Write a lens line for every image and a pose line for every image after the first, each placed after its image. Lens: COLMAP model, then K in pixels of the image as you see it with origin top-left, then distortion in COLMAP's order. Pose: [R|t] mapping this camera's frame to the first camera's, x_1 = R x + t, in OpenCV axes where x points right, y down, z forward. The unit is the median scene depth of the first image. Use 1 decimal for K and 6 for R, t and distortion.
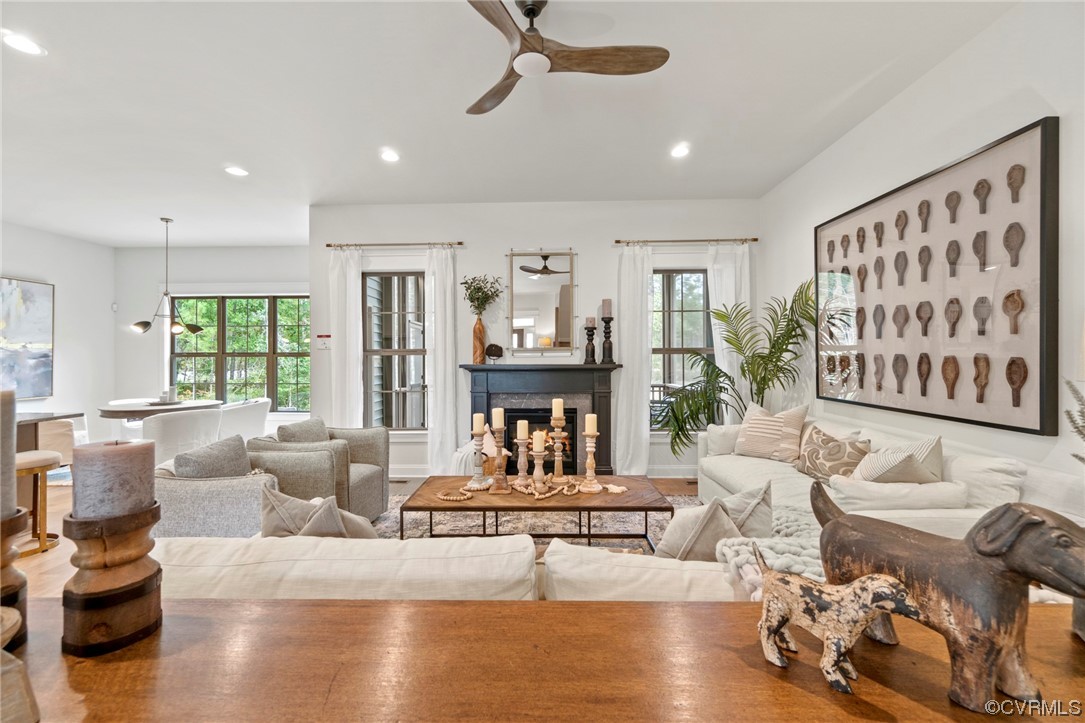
lens RADIAL K [[475.4, 0, 538.5], [0, 475.4, 359.1], [0, 0, 1]] dist [-0.003298, -0.000198]
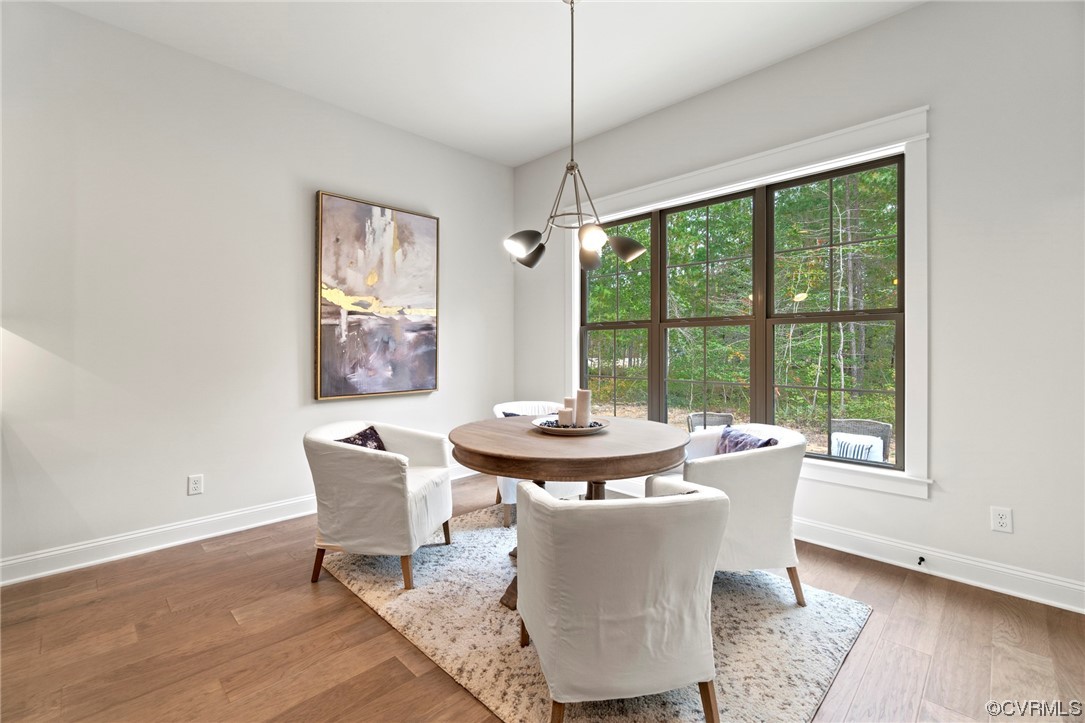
lens RADIAL K [[475.4, 0, 541.4], [0, 475.4, 354.4], [0, 0, 1]] dist [-0.003298, -0.000198]
pose [[0.737054, 0.010796, -0.675748, -0.492635], [-0.001627, 0.999898, 0.014200, 0.021129], [0.675832, -0.009367, 0.736996, 0.635540]]
